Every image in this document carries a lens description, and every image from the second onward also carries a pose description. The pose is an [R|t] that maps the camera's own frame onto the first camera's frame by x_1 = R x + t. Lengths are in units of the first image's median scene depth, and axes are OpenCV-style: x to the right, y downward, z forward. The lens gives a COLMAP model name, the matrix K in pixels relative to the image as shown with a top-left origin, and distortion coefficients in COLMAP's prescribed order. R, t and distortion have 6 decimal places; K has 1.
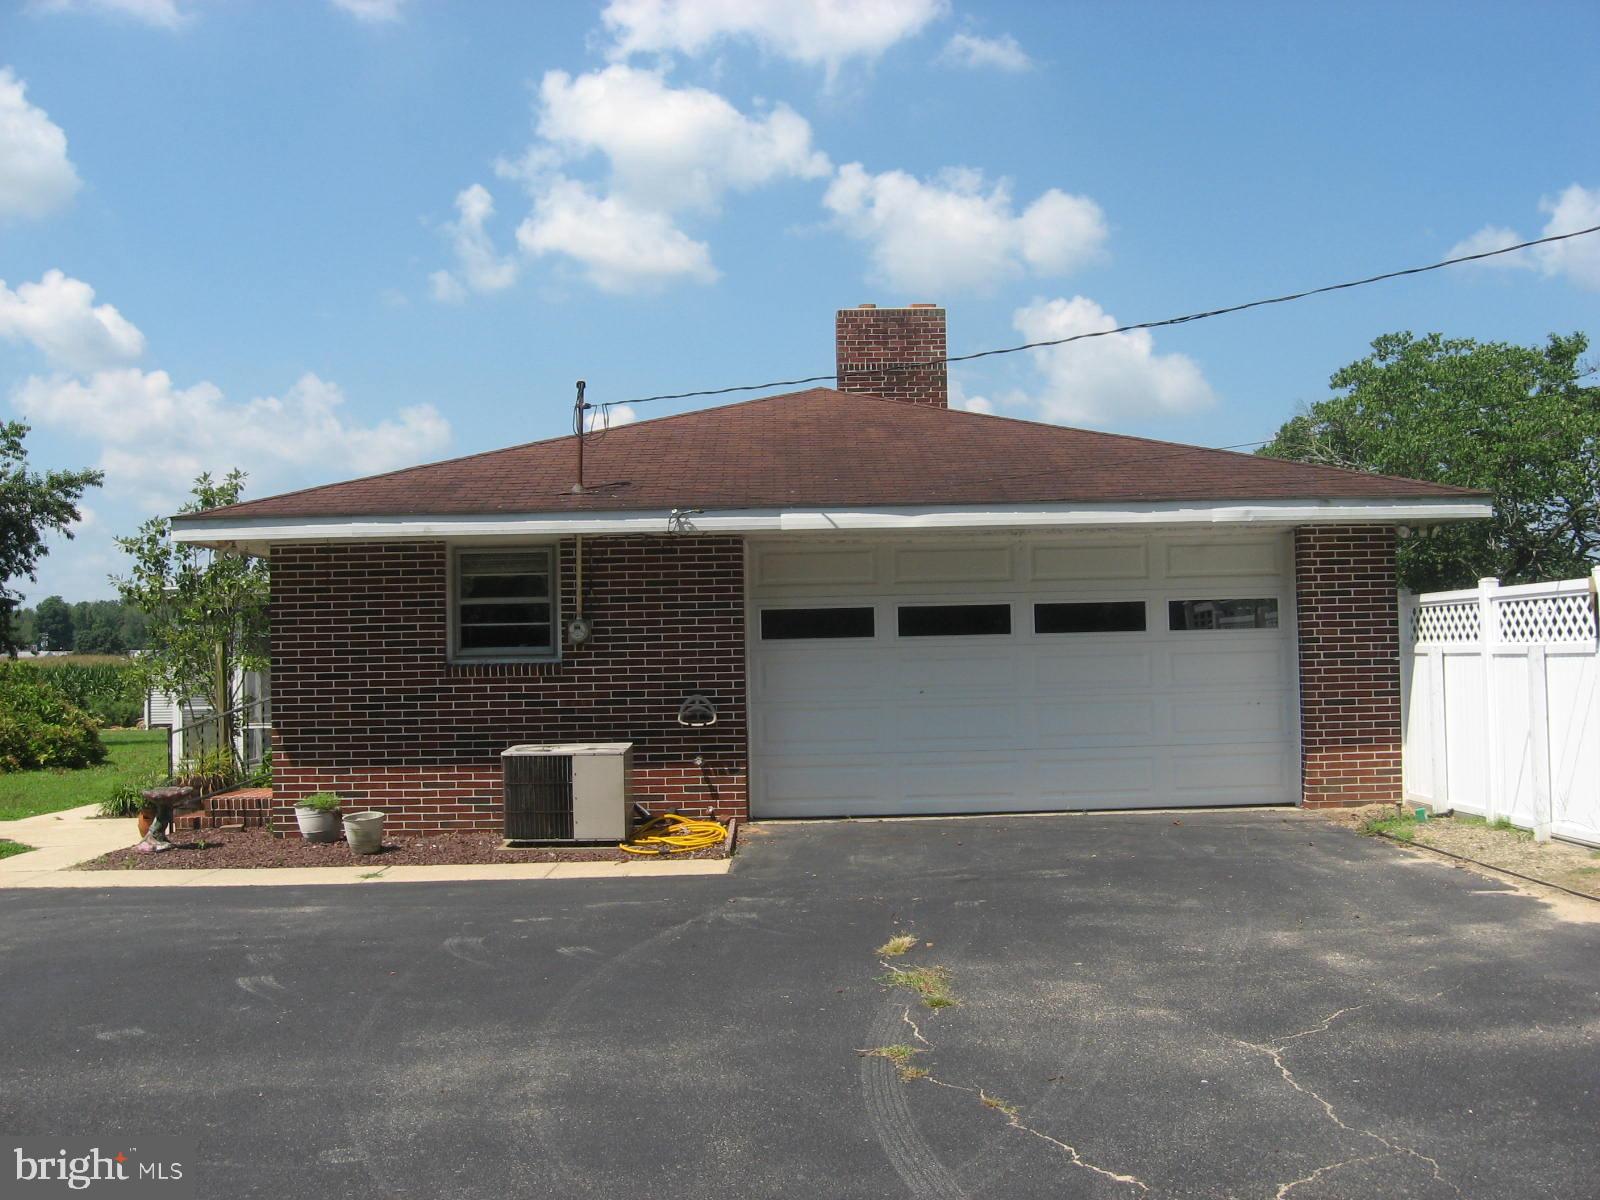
lens RADIAL K [[1670.3, 0, 800.0], [0, 1670.3, 600.0], [0, 0, 1]] dist [-0.131759, 0.024617]
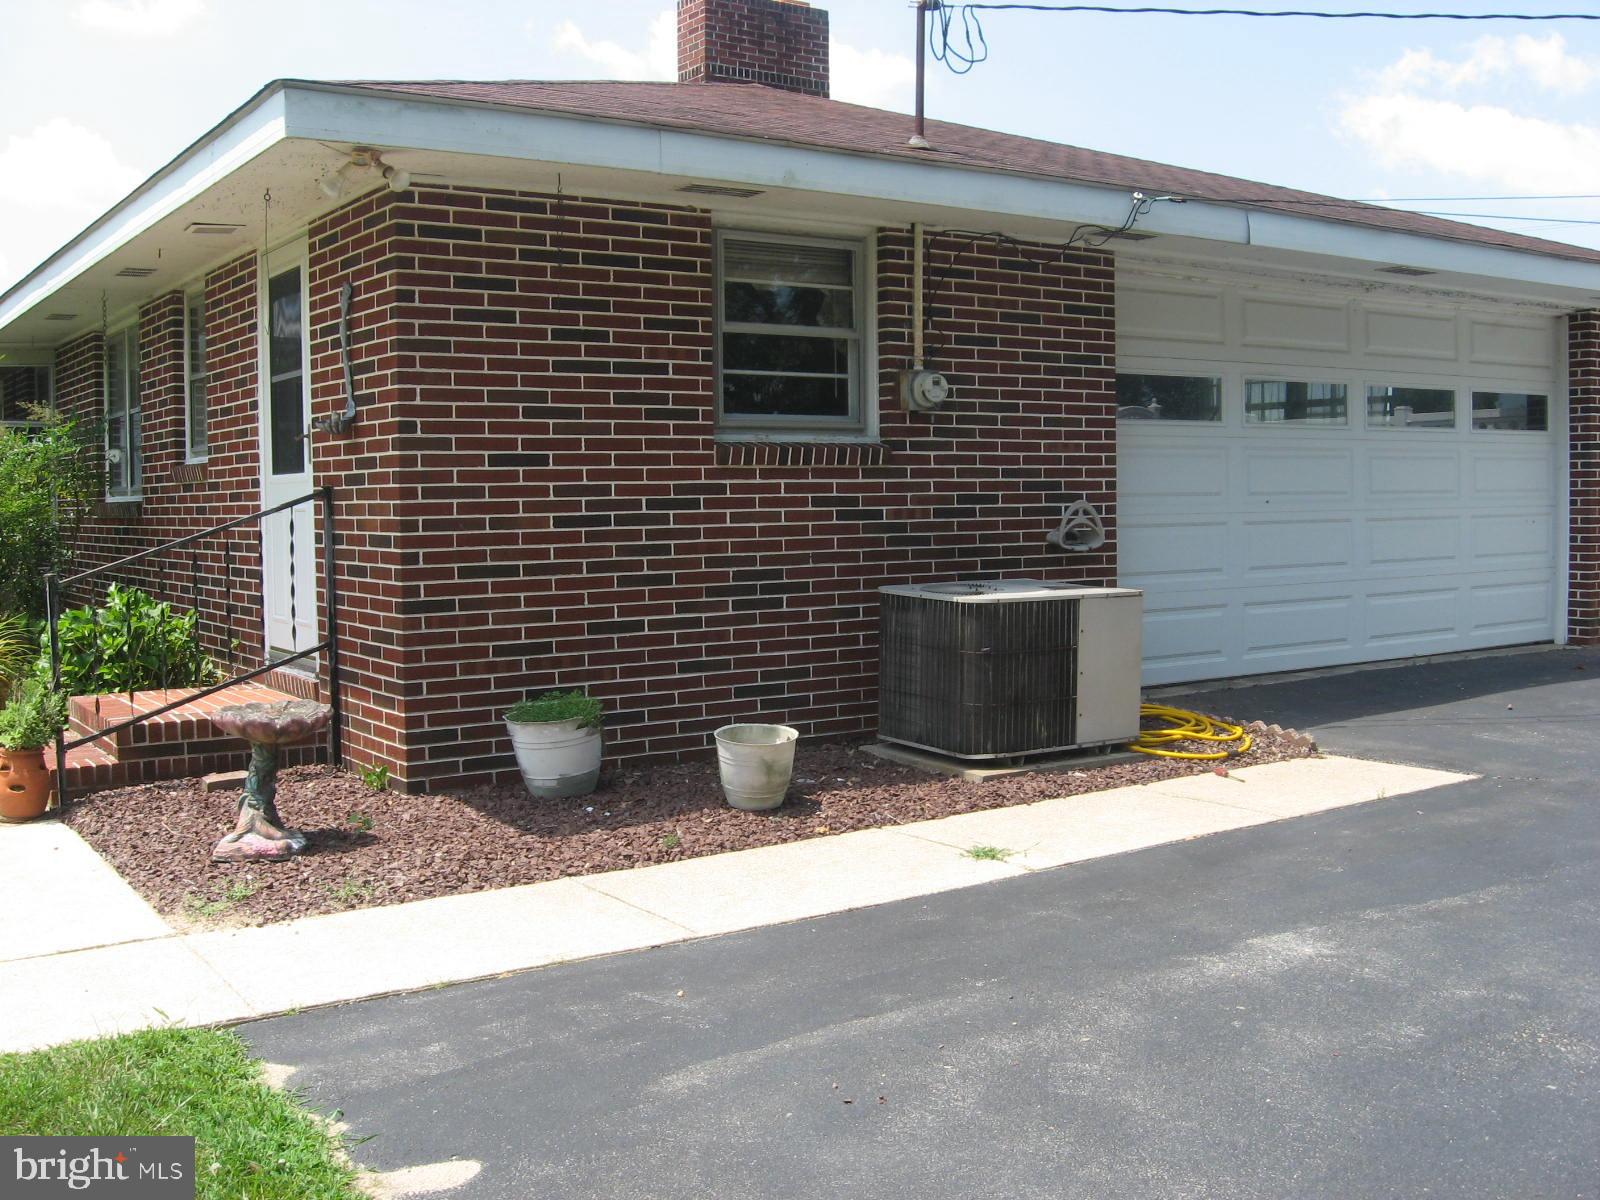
lens RADIAL K [[1670.3, 0, 800.0], [0, 1670.3, 600.0], [0, 0, 1]] dist [-0.131759, 0.024617]
pose [[0.831045, -0.024734, 0.555655, -0.491024], [-0.021575, 0.996825, 0.076641, 0.048009], [-0.555787, -0.075681, 0.827873, 0.534996]]
